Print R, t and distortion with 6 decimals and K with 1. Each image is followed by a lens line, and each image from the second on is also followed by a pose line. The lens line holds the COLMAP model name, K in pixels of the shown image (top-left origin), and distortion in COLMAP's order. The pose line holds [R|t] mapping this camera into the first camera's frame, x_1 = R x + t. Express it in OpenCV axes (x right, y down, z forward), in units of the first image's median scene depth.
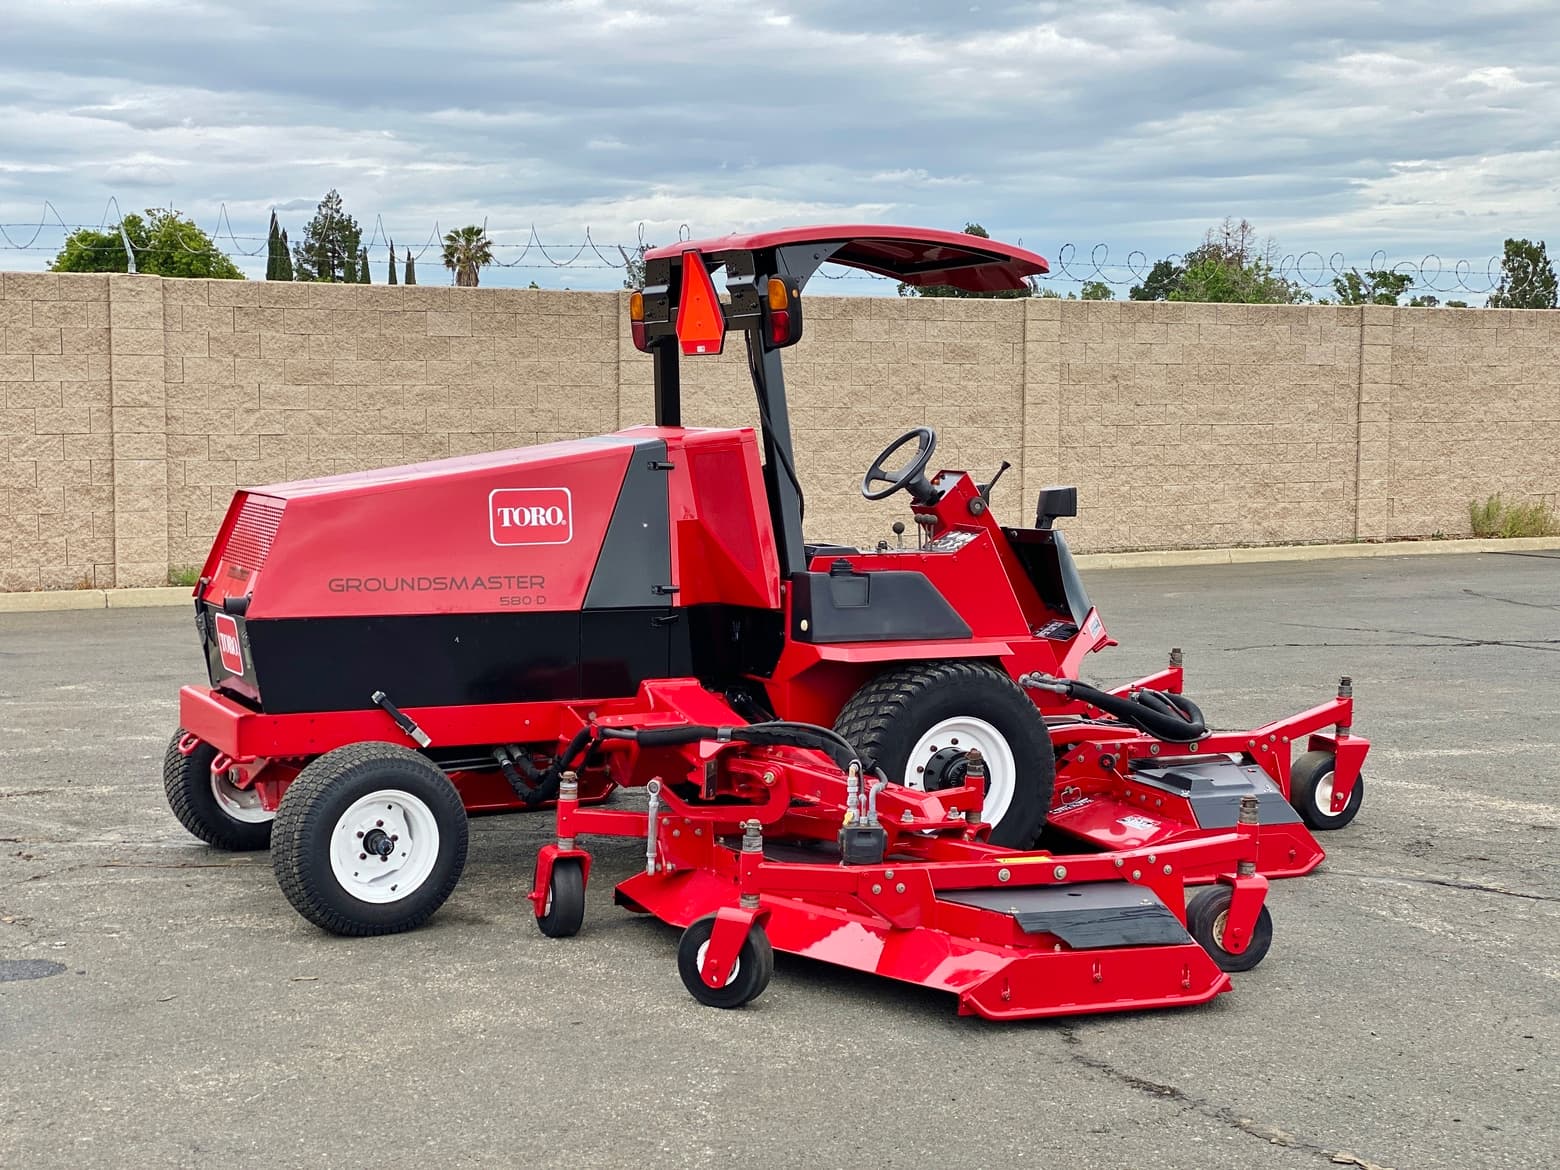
lens RADIAL K [[2325.8, 0, 775.0], [0, 2325.8, 577.7], [0, 0, 1]] dist [0.184650, -0.344021]
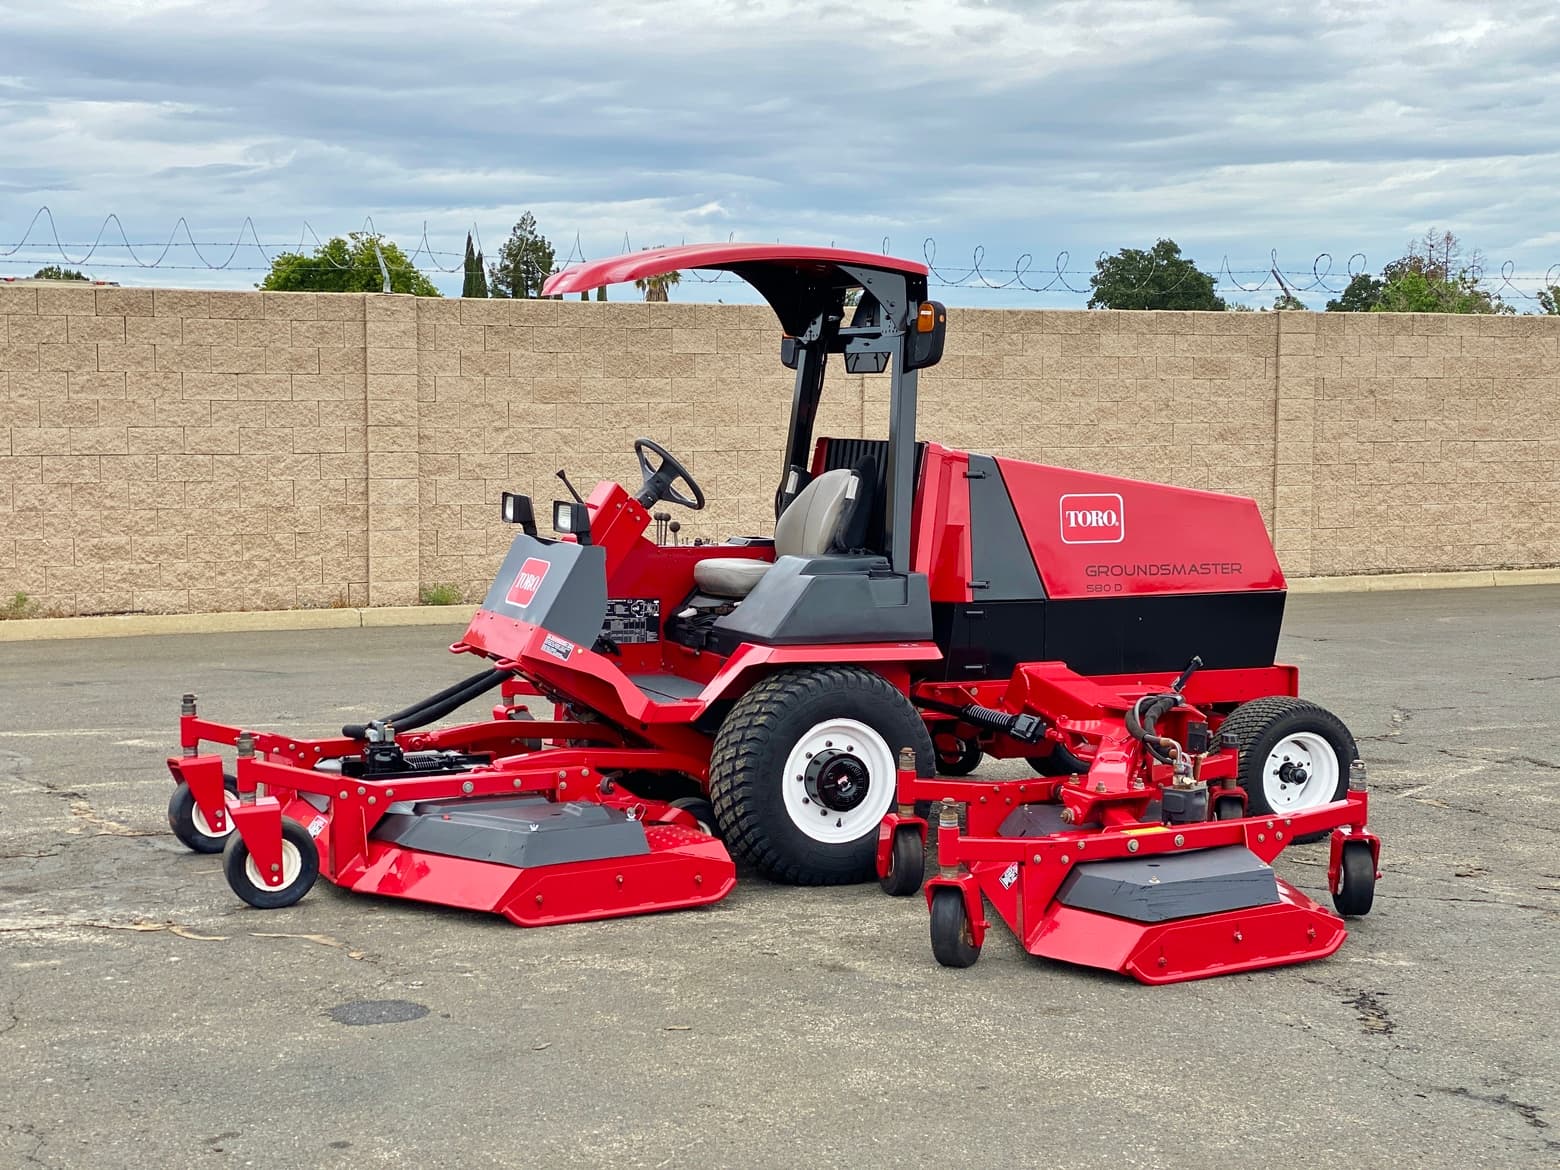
lens RADIAL K [[2325.8, 0, 775.0], [0, 2325.8, 577.7], [0, 0, 1]] dist [0.184650, -0.344021]
pose [[0.996999, 0.004057, -0.077303, -0.030766], [-0.004637, 0.999962, -0.007337, -0.001452], [0.077270, 0.007673, 0.996981, 0.021352]]
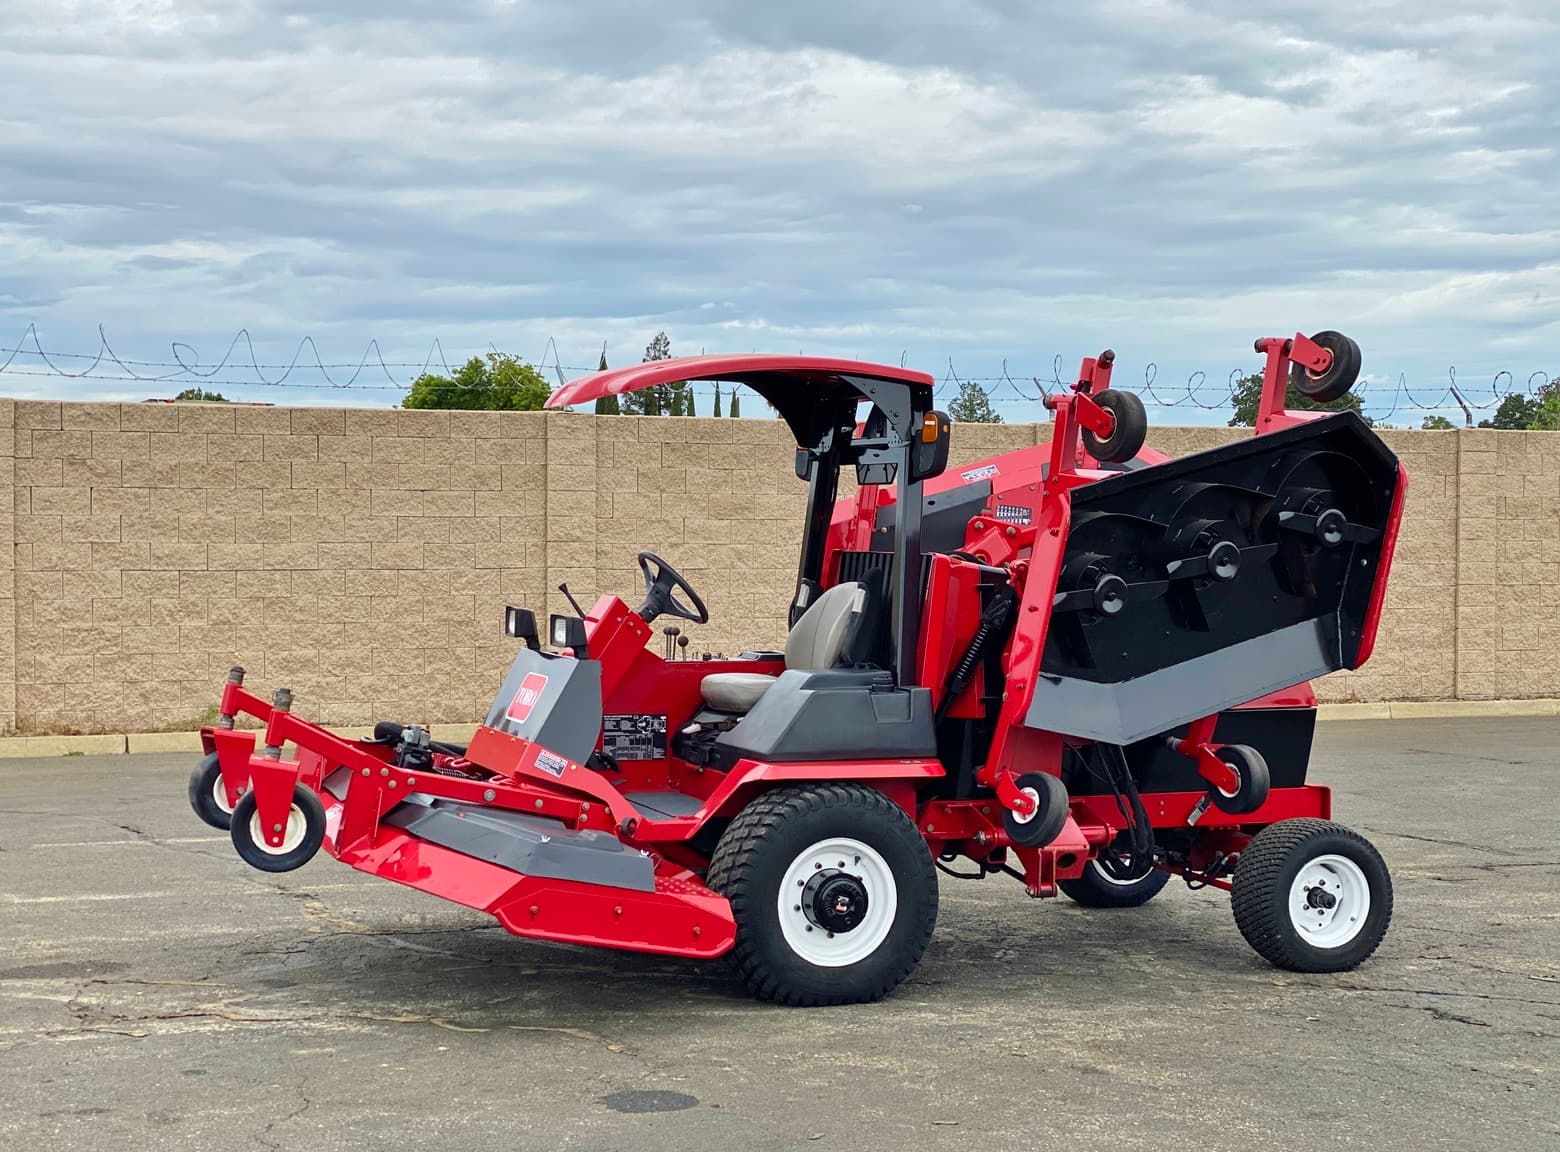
lens RADIAL K [[2370.2, 0, 767.2], [0, 2370.2, 569.9], [0, 0, 1]] dist [0.140623, 0.043572]
pose [[0.990873, 0.003518, -0.134756, -0.048745], [-0.011981, 0.998001, -0.062044, 0.001976], [0.134268, 0.063093, 0.988934, 0.001858]]
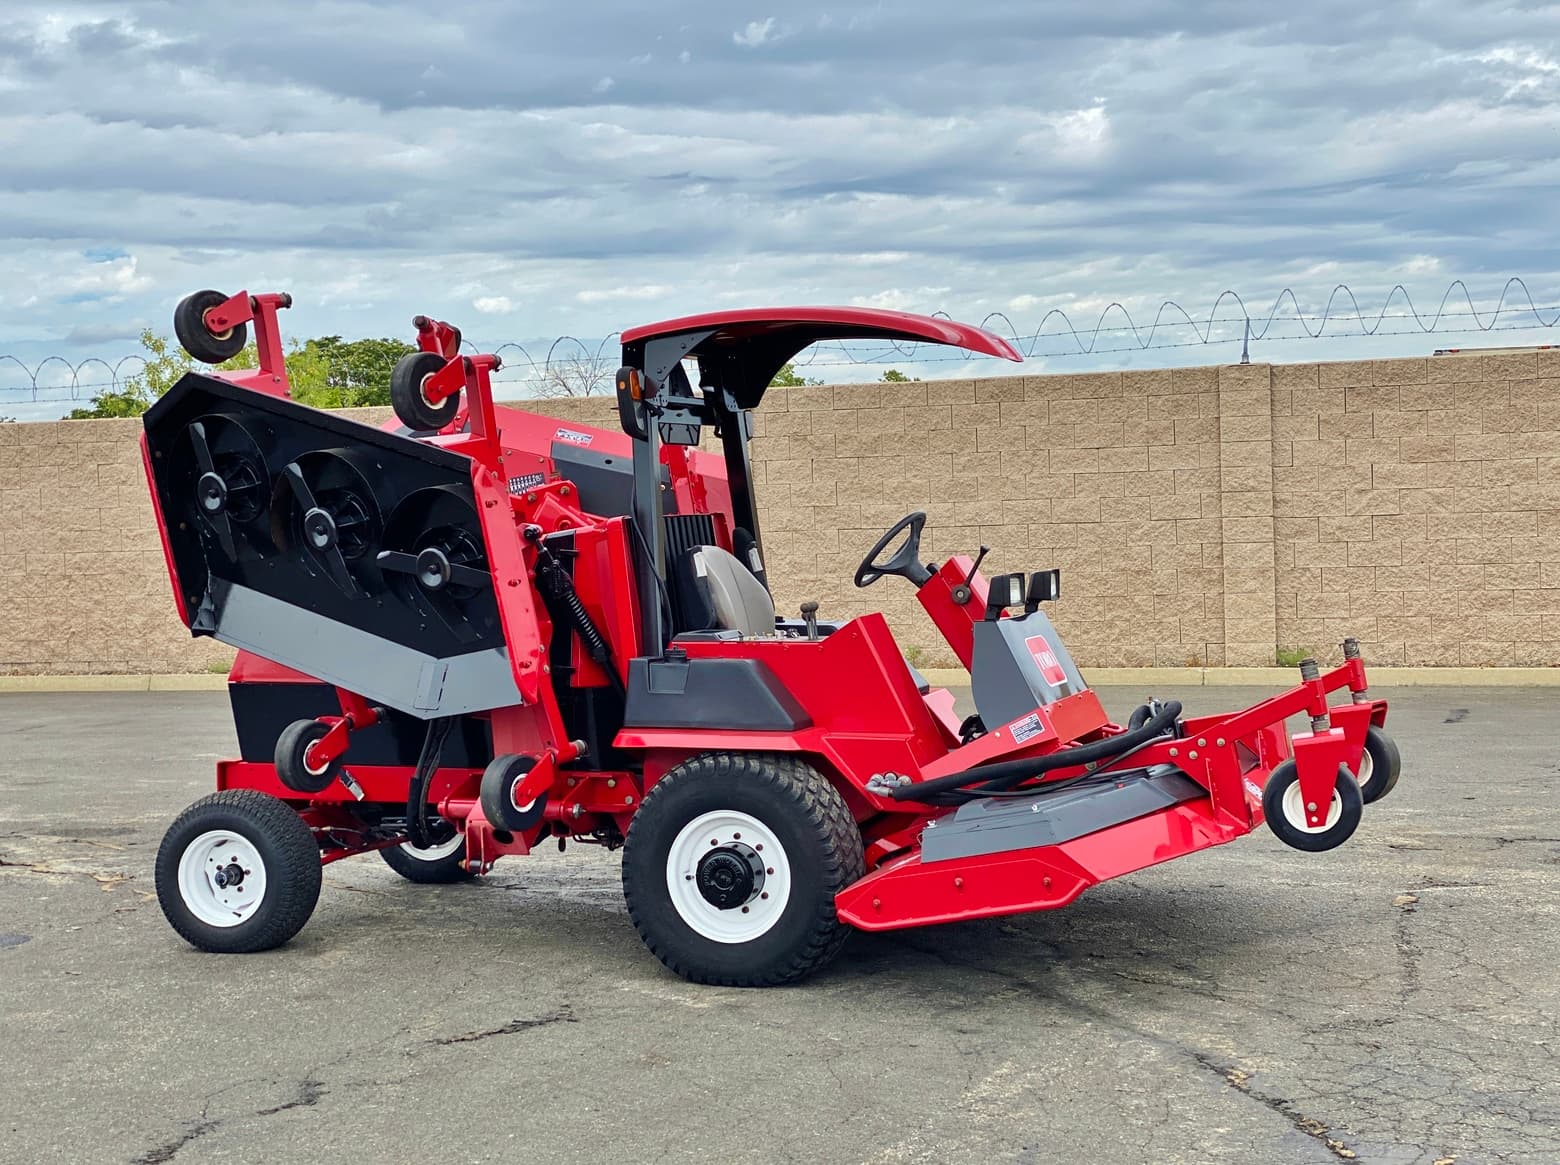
lens RADIAL K [[2338.0, 0, 776.1], [0, 2338.0, 577.7], [0, 0, 1]] dist [0.178276, -0.332038]
pose [[0.693386, 0.001113, -0.720566, 0.328753], [-0.025668, 0.999402, -0.023157, -0.005689], [0.720109, 0.034552, 0.693000, 0.138771]]
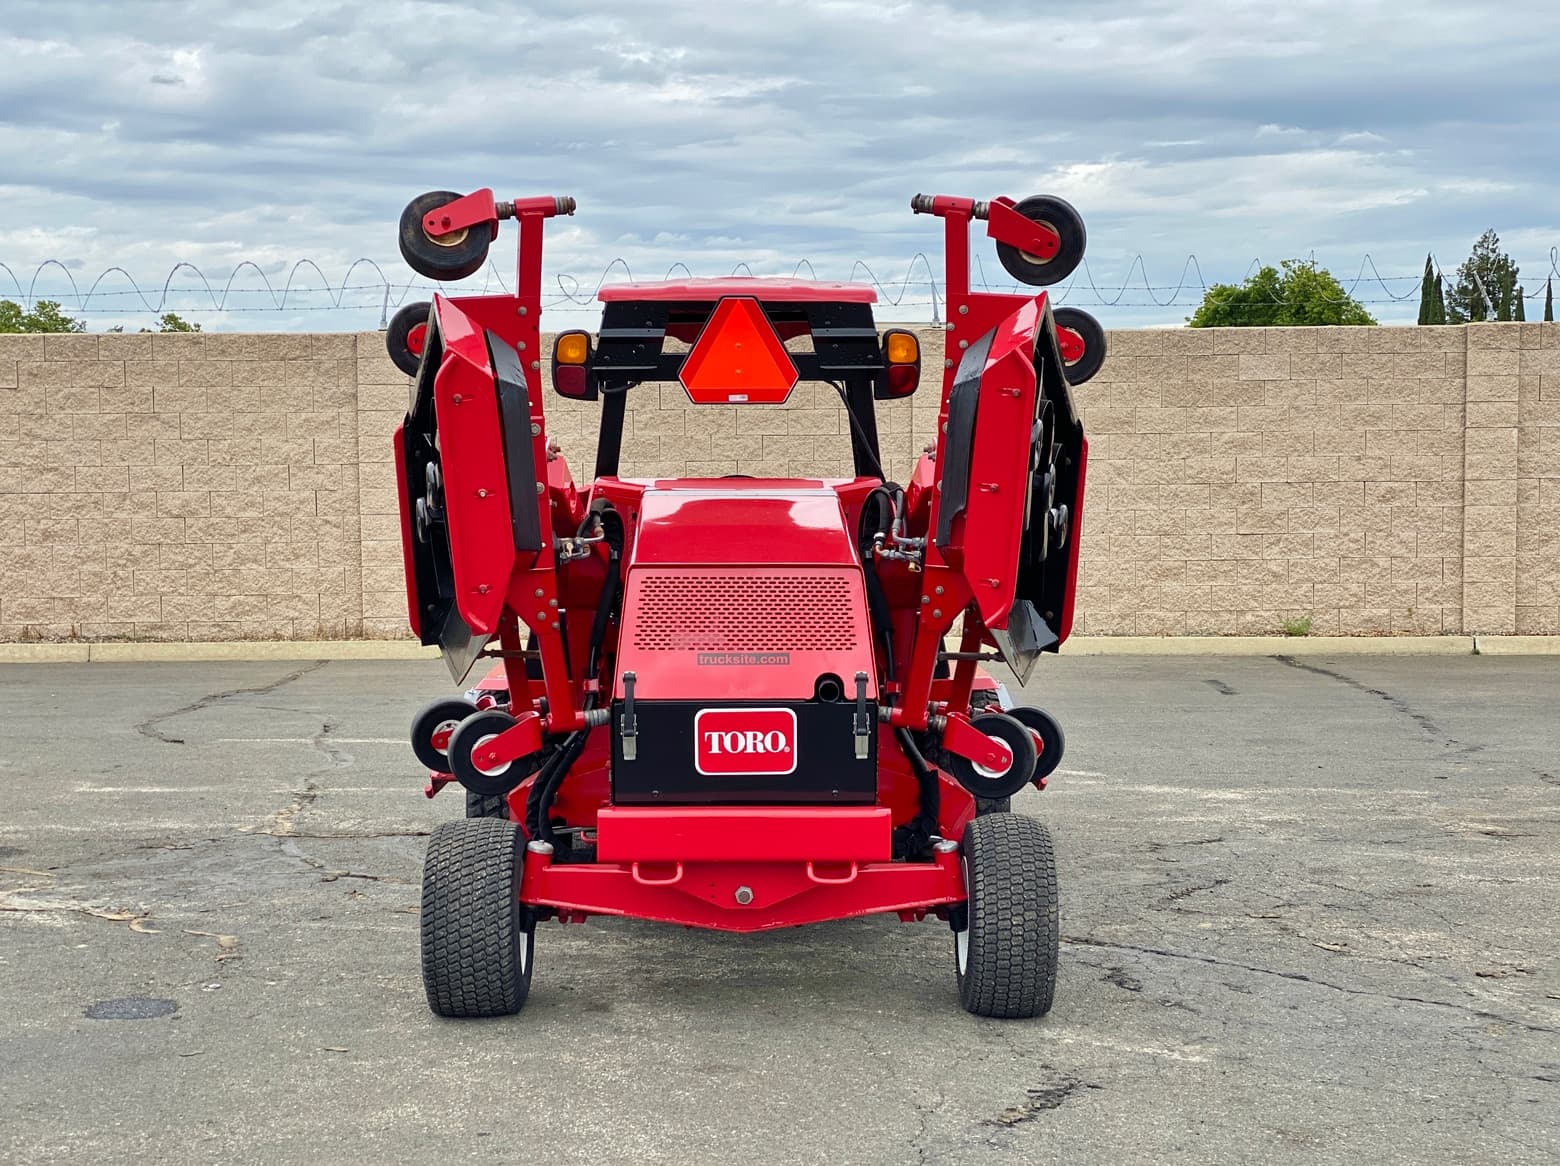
lens RADIAL K [[2338.0, 0, 776.1], [0, 2338.0, 578.2], [0, 0, 1]] dist [0.178276, -0.332038]
pose [[0.882887, 0.020034, -0.469158, 0.143144], [-0.029729, 0.999470, -0.013266, -0.005476], [0.468644, 0.025660, 0.883014, 0.076888]]
